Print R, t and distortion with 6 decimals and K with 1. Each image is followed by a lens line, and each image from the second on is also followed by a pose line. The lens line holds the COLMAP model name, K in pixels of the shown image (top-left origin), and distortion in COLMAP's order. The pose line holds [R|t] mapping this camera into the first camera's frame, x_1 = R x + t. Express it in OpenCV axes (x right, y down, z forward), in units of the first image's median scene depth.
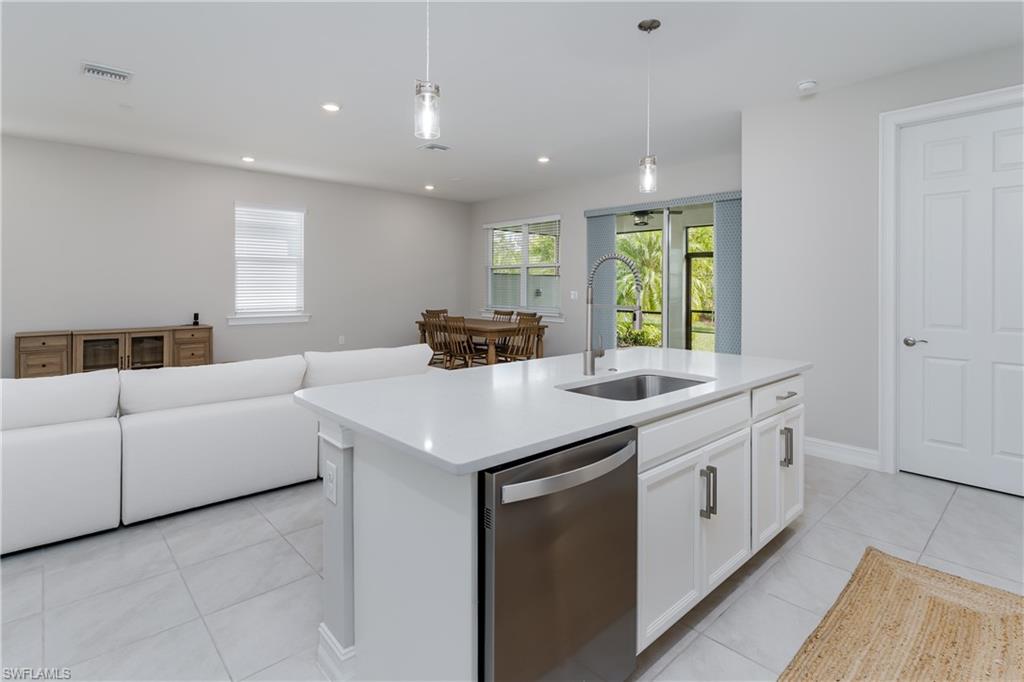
lens RADIAL K [[499.0, 0, 502.3], [0, 499.0, 290.3], [0, 0, 1]] dist [-0.000349, -0.000533]
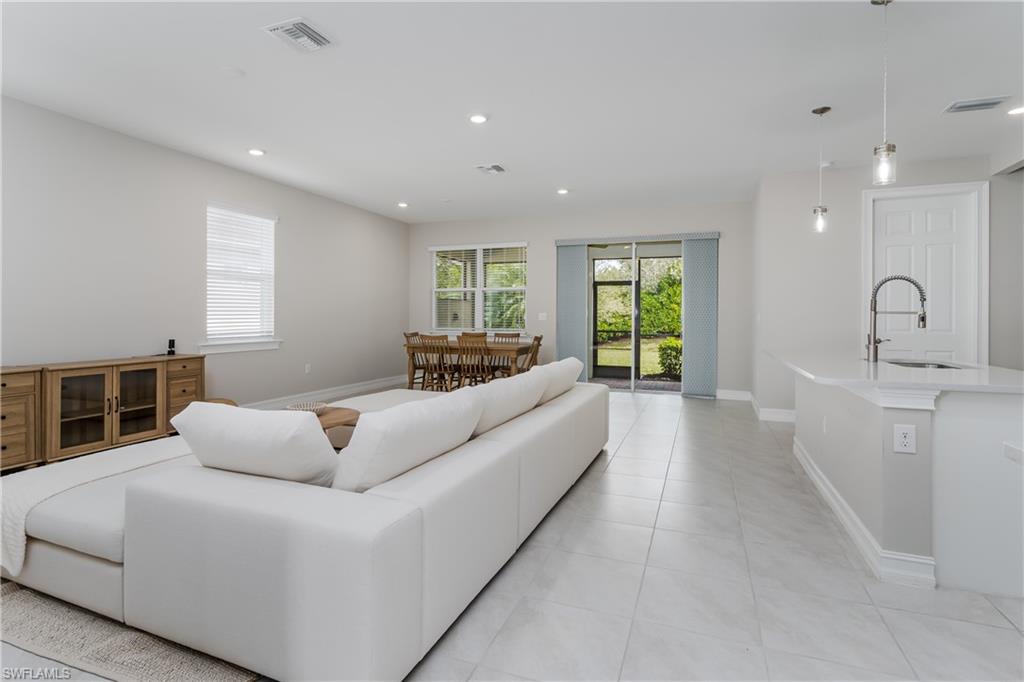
lens RADIAL K [[499.0, 0, 503.5], [0, 499.0, 317.3], [0, 0, 1]] dist [-0.000349, -0.000533]
pose [[0.899639, -0.003733, 0.436618, -0.502256], [0.005447, 0.999982, -0.002674, 0.016216], [-0.436600, 0.004783, 0.899643, 0.071071]]
